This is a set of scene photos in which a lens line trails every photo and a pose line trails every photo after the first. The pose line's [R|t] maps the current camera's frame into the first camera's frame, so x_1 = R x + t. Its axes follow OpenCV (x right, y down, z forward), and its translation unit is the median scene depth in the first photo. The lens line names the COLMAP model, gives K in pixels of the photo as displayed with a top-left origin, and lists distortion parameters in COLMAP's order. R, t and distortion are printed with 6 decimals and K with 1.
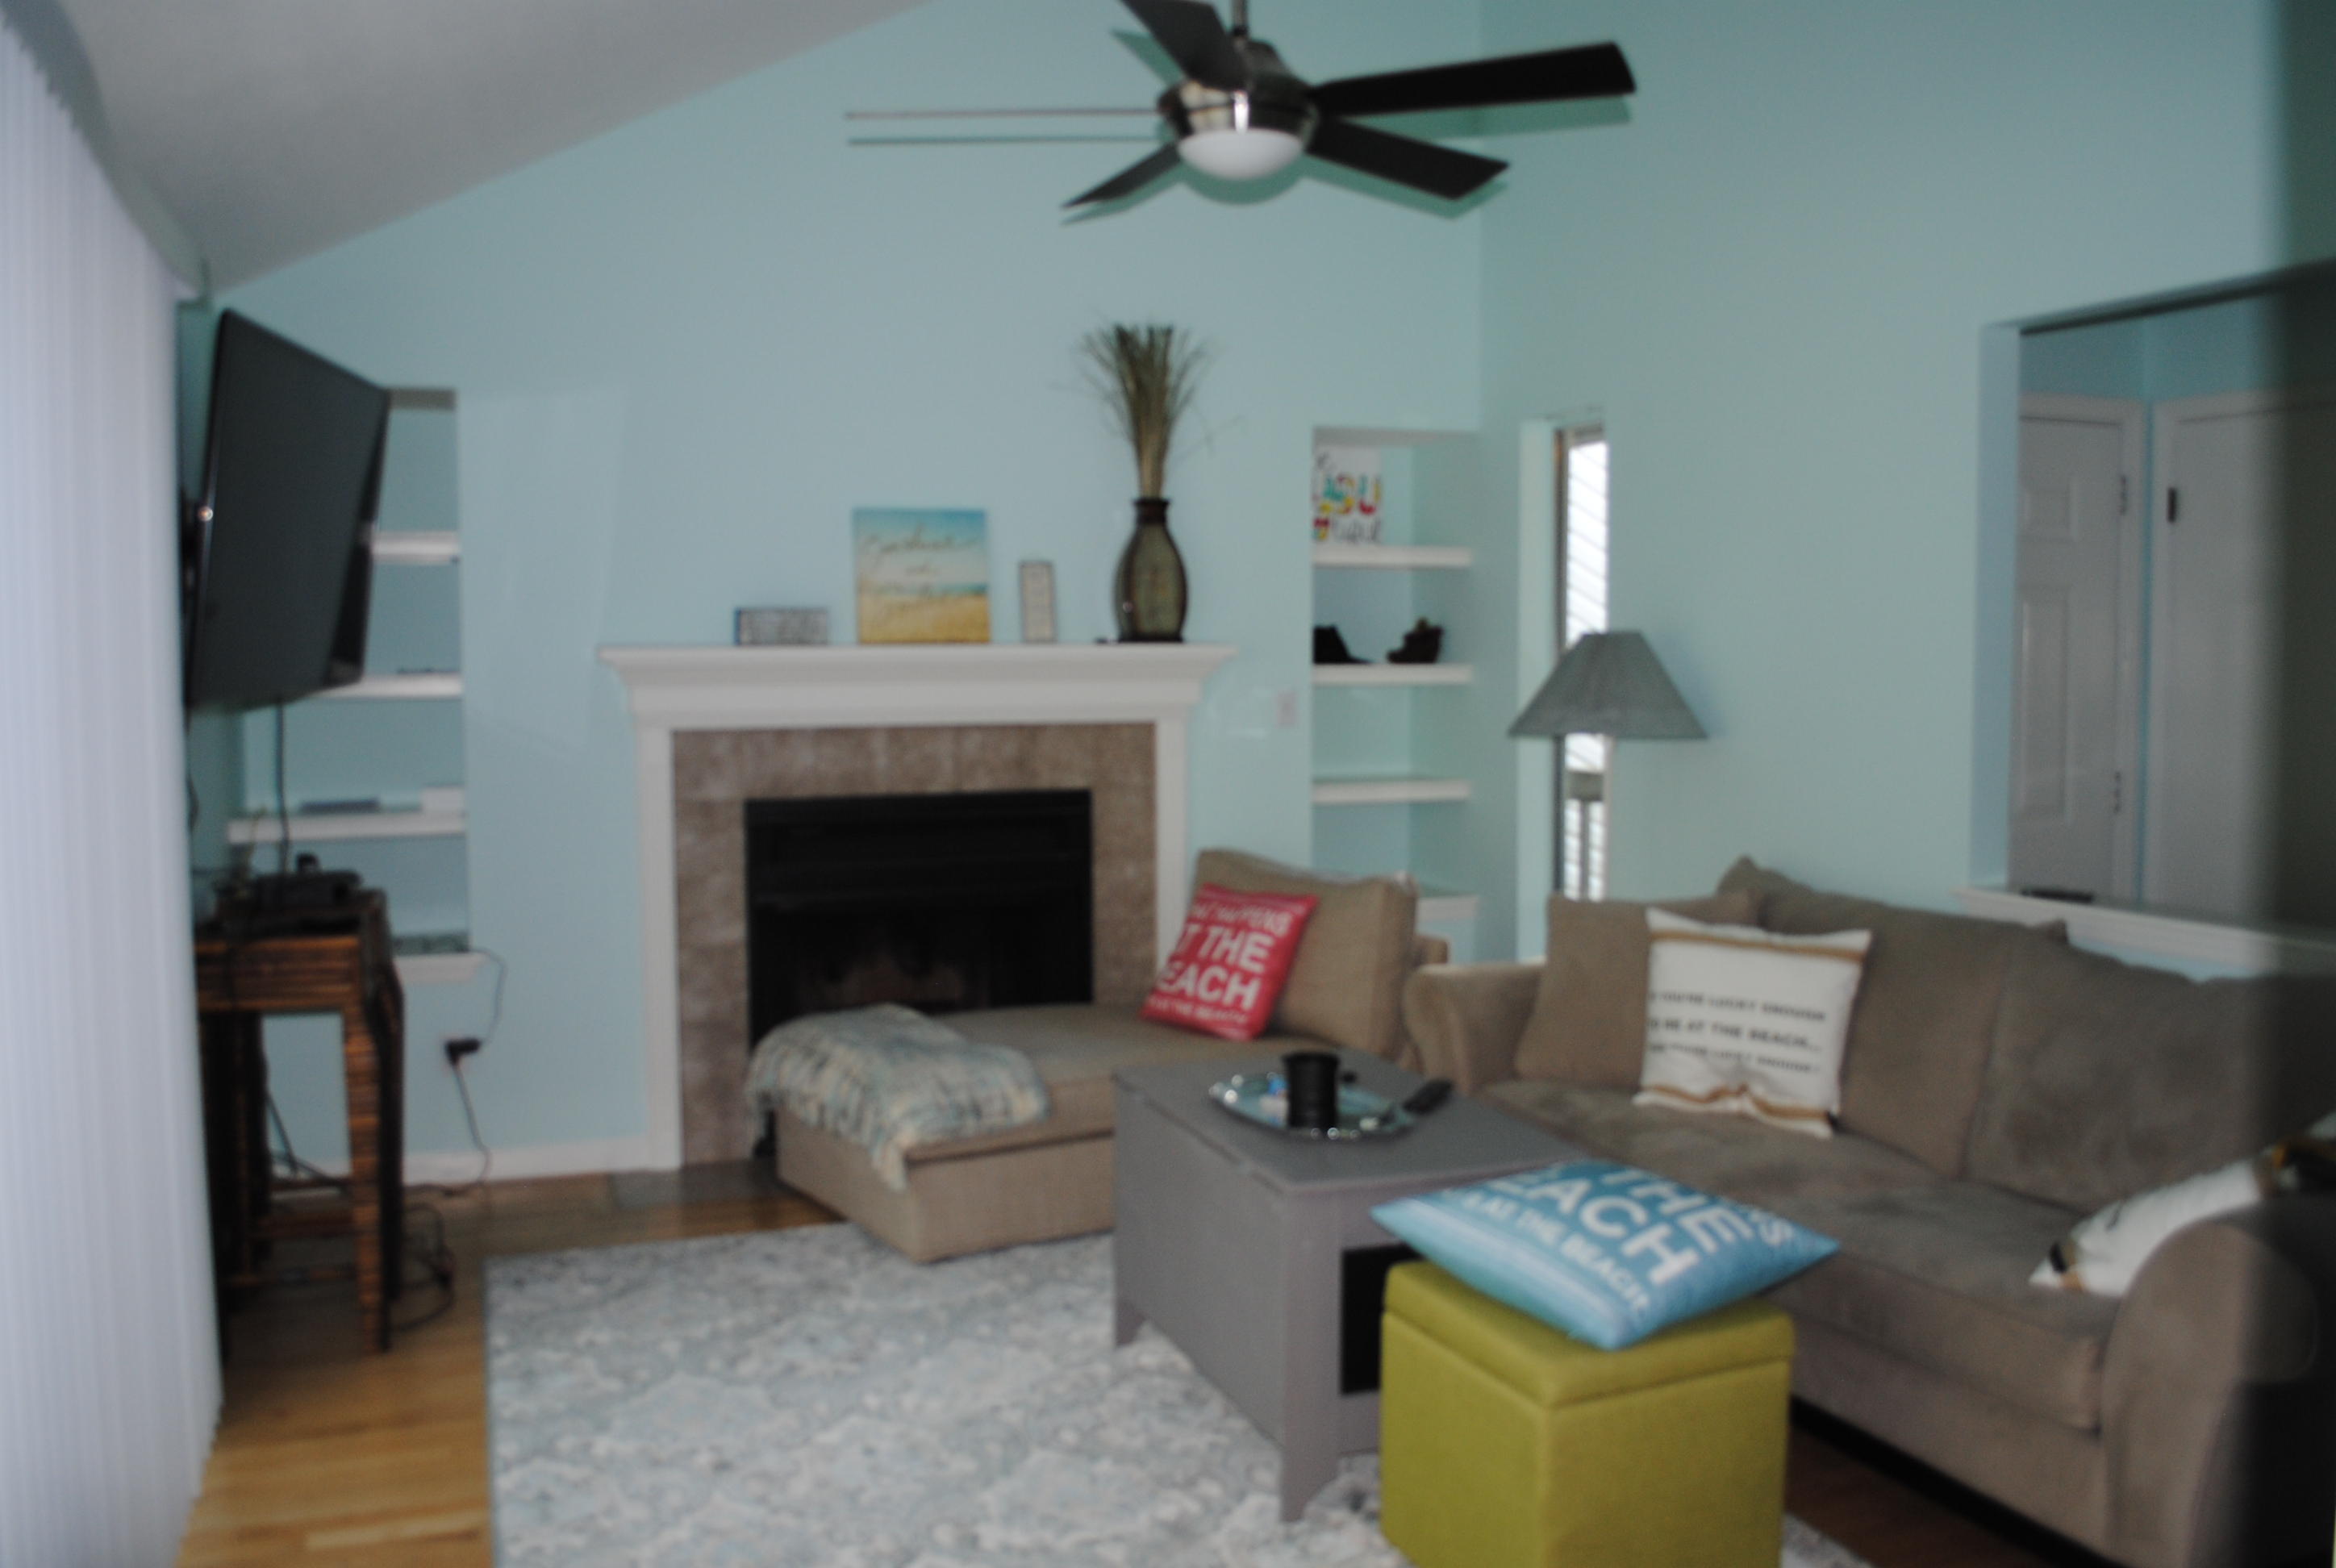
lens RADIAL K [[1904.7, 0, 1169.1], [0, 1904.7, 784.5], [0, 0, 1]] dist [-0.047978, -0.001445]
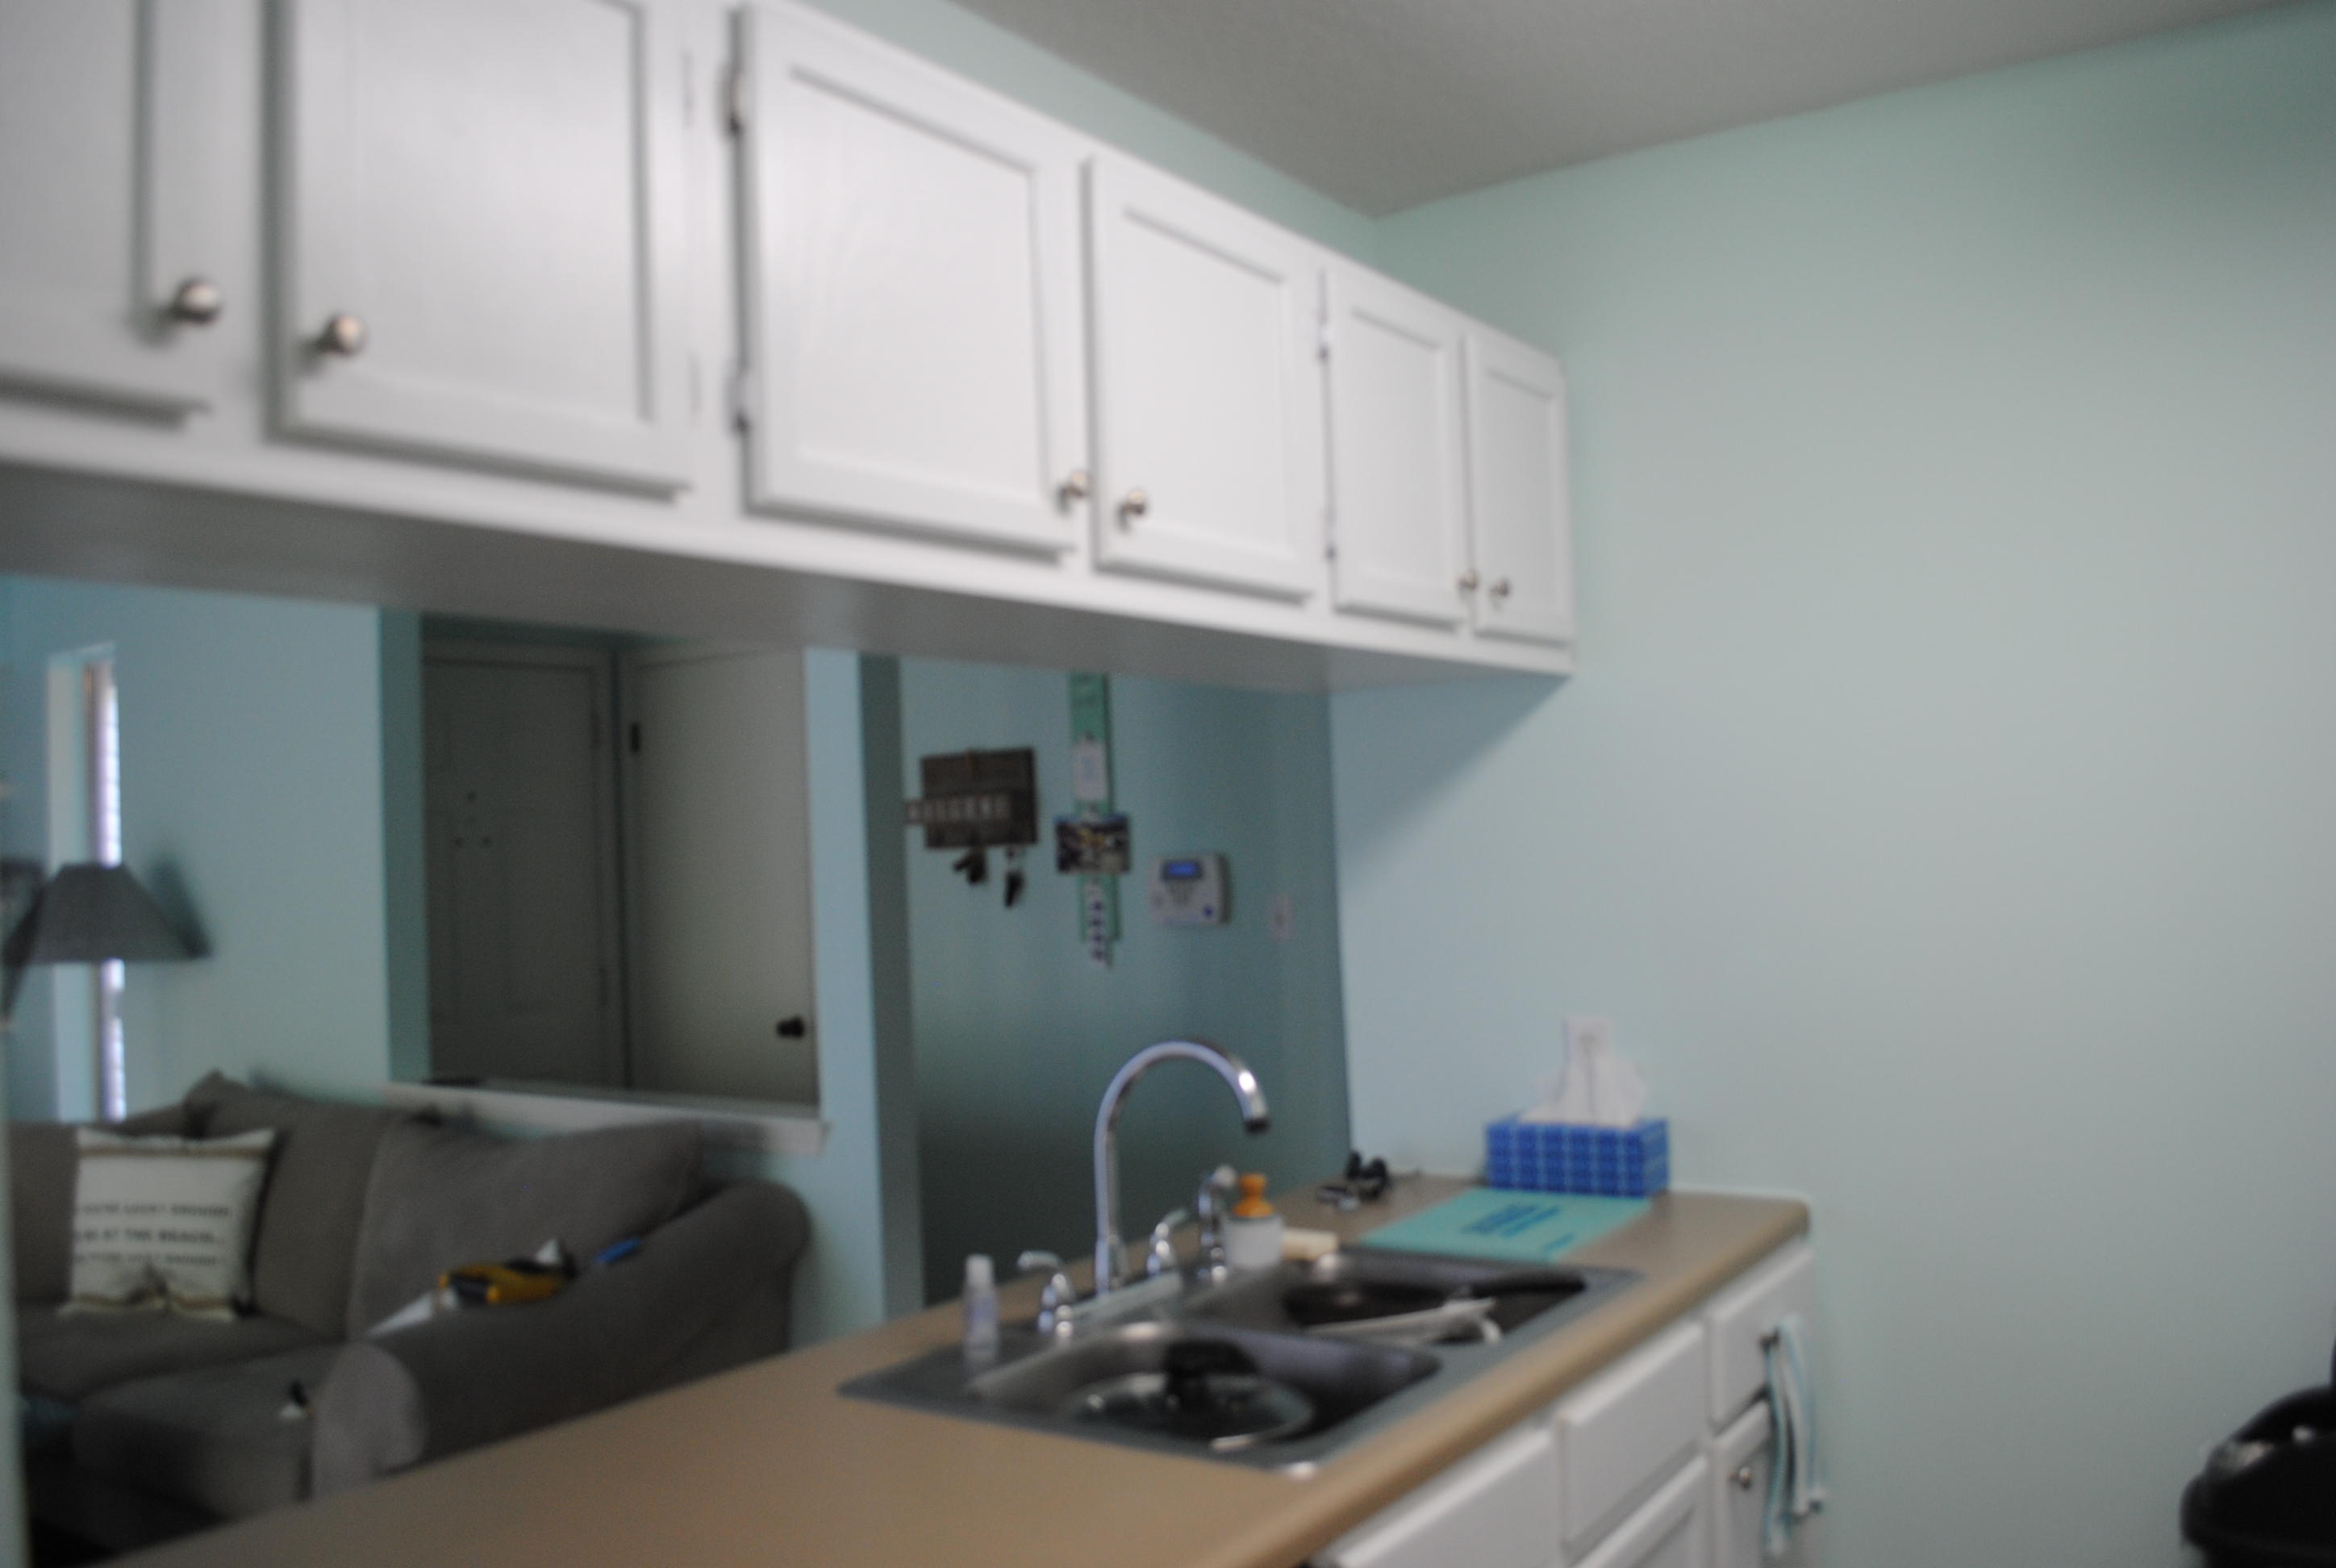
lens RADIAL K [[1904.7, 0, 1167.4], [0, 1904.7, 783.4], [0, 0, 1]] dist [-0.047978, -0.001445]
pose [[0.840512, -0.011131, 0.541679, 0.211743], [0.064941, 0.994651, -0.080329, -0.002663], [-0.537888, 0.102694, 0.836738, -0.235965]]
